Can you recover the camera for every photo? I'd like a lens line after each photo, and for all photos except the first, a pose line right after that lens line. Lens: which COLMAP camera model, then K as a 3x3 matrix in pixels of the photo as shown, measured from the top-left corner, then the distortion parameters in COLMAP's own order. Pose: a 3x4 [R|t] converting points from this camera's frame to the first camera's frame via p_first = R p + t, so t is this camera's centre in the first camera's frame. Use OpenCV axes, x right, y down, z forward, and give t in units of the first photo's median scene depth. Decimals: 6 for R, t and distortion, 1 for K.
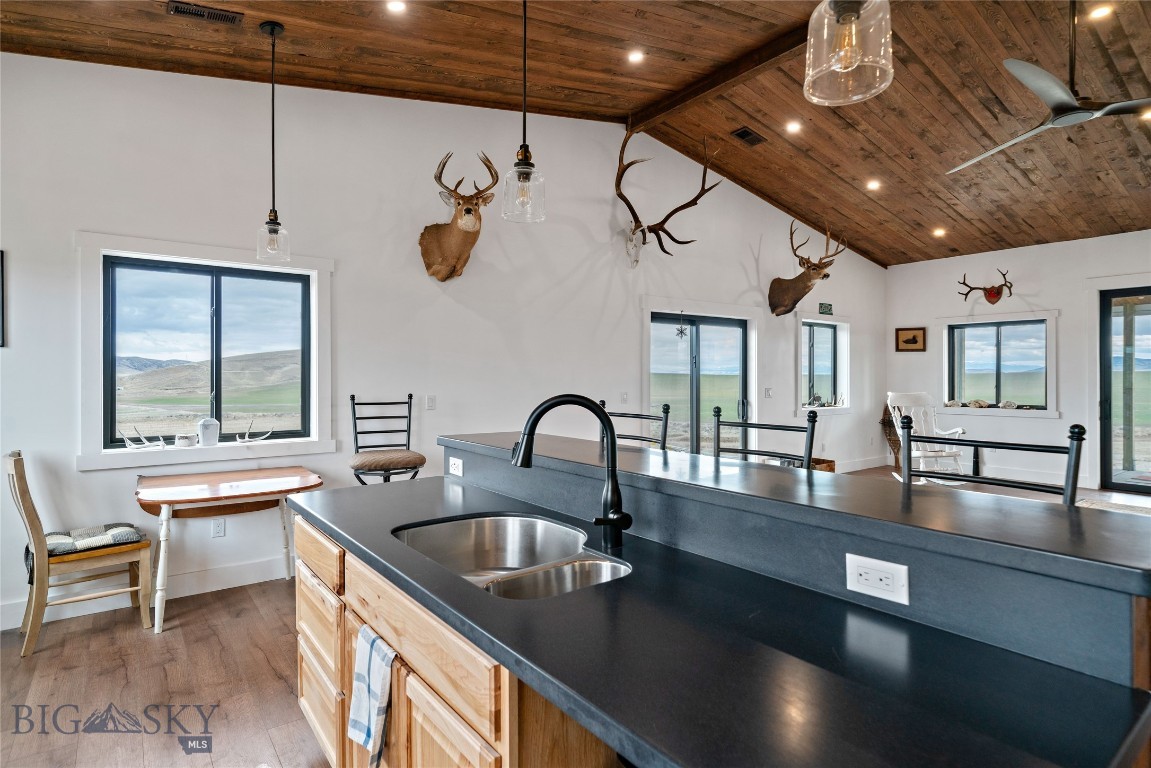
lens RADIAL K [[591.9, 0, 569.3], [0, 591.9, 374.7], [0, 0, 1]] dist [-0.001588, 0.001139]
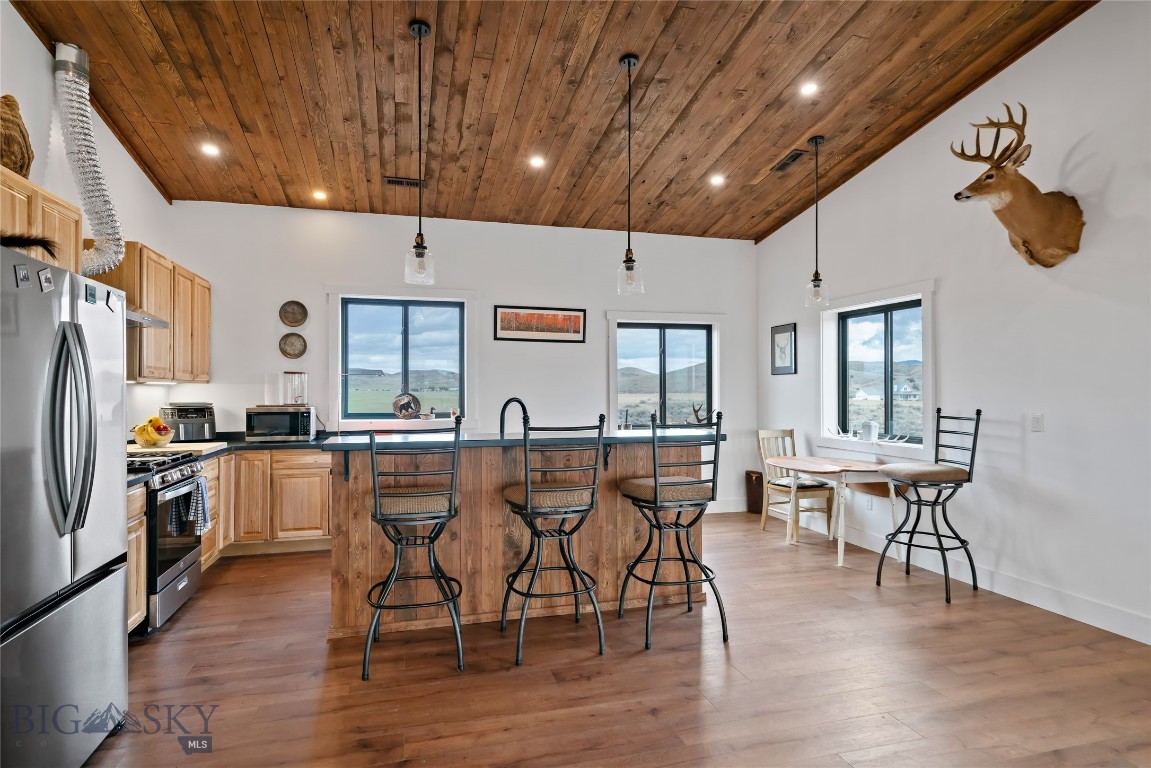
lens RADIAL K [[614.2, 0, 570.9], [0, 614.2, 385.5], [0, 0, 1]] dist [-0.000599, 0.000177]
pose [[-0.364493, -0.004192, -0.931197, 0.499856], [0.004826, 0.999968, -0.006390, -0.000641], [0.931193, -0.006823, -0.364462, 0.465032]]
